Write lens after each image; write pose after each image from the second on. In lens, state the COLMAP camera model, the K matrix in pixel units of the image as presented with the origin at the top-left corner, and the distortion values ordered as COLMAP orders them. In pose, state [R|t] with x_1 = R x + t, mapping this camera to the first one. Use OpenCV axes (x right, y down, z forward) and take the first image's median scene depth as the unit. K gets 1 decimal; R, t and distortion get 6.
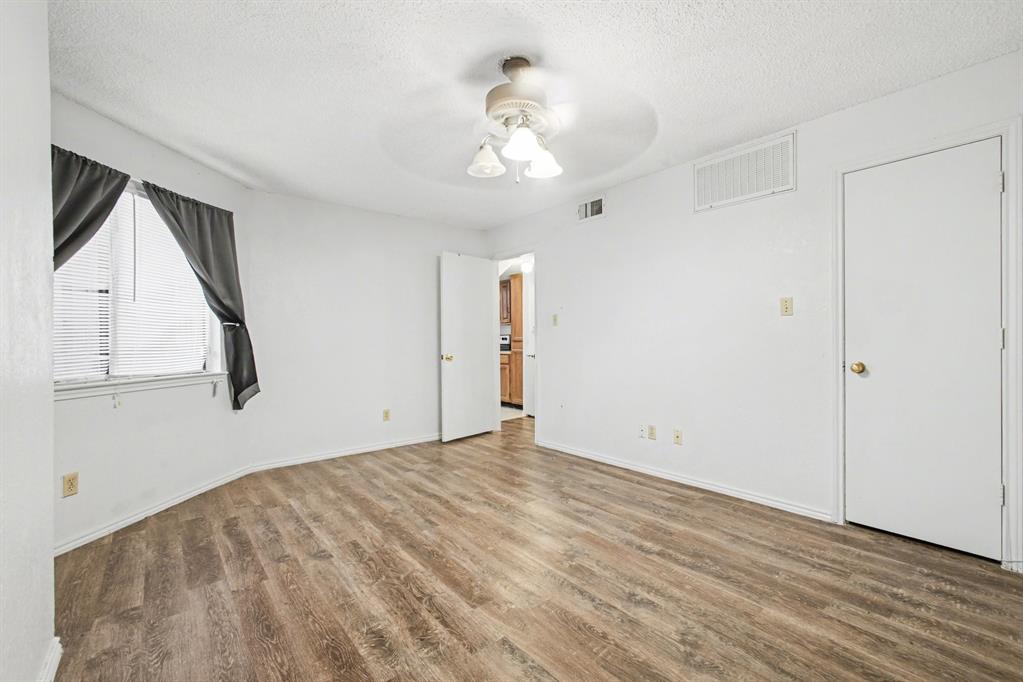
lens RADIAL K [[432.5, 0, 512.4], [0, 432.5, 340.6], [0, 0, 1]] dist [-0.017691, 0.007545]
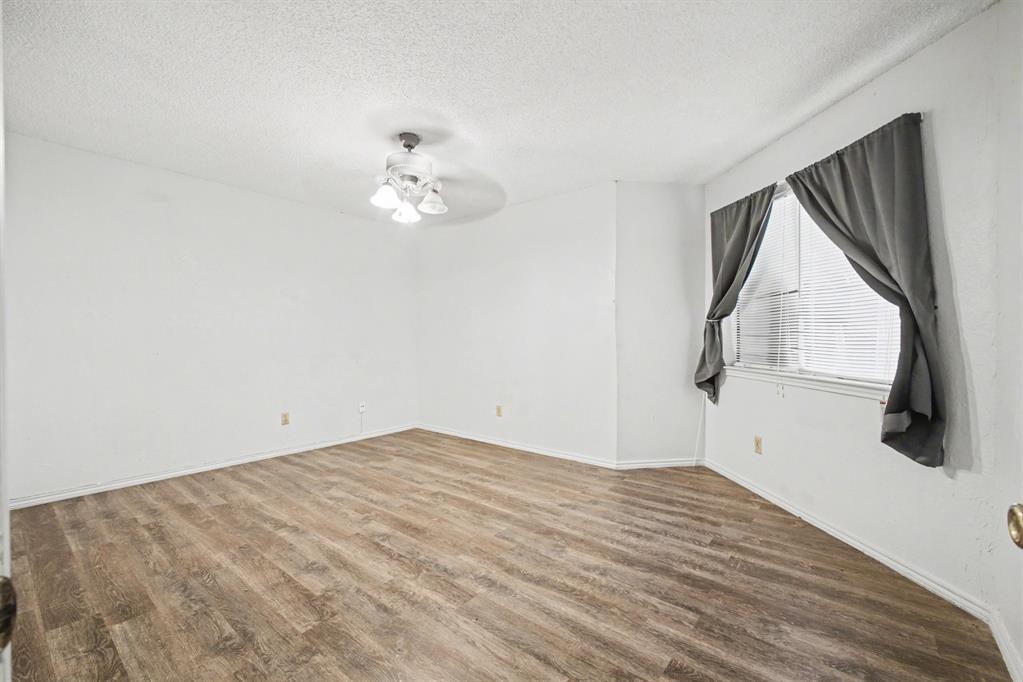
lens RADIAL K [[432.5, 0, 512.4], [0, 432.5, 340.6], [0, 0, 1]] dist [-0.017691, 0.007545]
pose [[-0.979966, 0.009877, -0.198921, -0.026616], [0.006623, 0.999833, 0.017015, -0.011930], [0.199055, 0.015357, -0.979868, 1.961088]]
